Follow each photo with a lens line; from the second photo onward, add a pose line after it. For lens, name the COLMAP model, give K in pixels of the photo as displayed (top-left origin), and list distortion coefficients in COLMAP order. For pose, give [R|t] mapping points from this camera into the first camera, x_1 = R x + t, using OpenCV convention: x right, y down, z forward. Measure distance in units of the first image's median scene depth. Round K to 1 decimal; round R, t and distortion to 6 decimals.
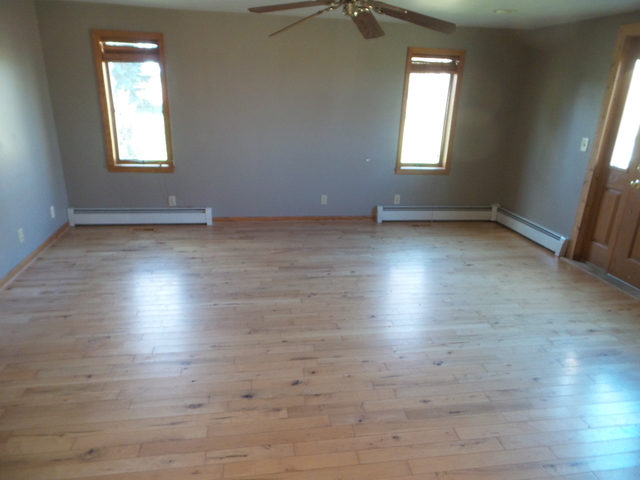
lens RADIAL K [[453.2, 0, 320.0], [0, 453.2, 240.0], [0, 0, 1]] dist [0.019684, 0.004551]
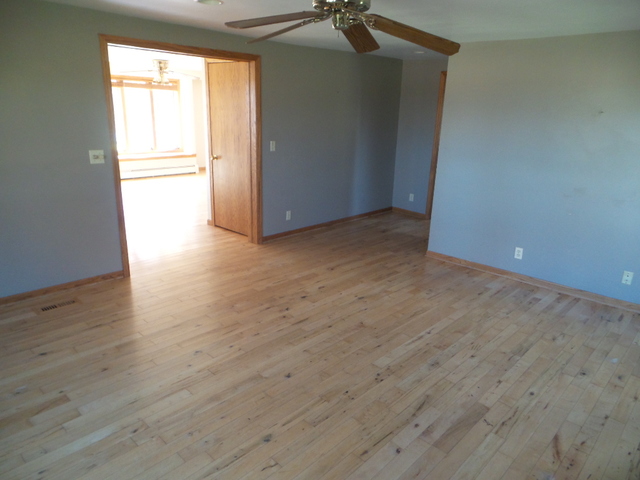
lens RADIAL K [[453.2, 0, 320.0], [0, 453.2, 240.0], [0, 0, 1]] dist [0.019684, 0.004551]
pose [[-0.783853, 0.128925, -0.607414, 0.568916], [-0.261434, 0.818761, 0.511159, -0.503075], [0.563228, 0.559472, -0.608083, 1.446150]]
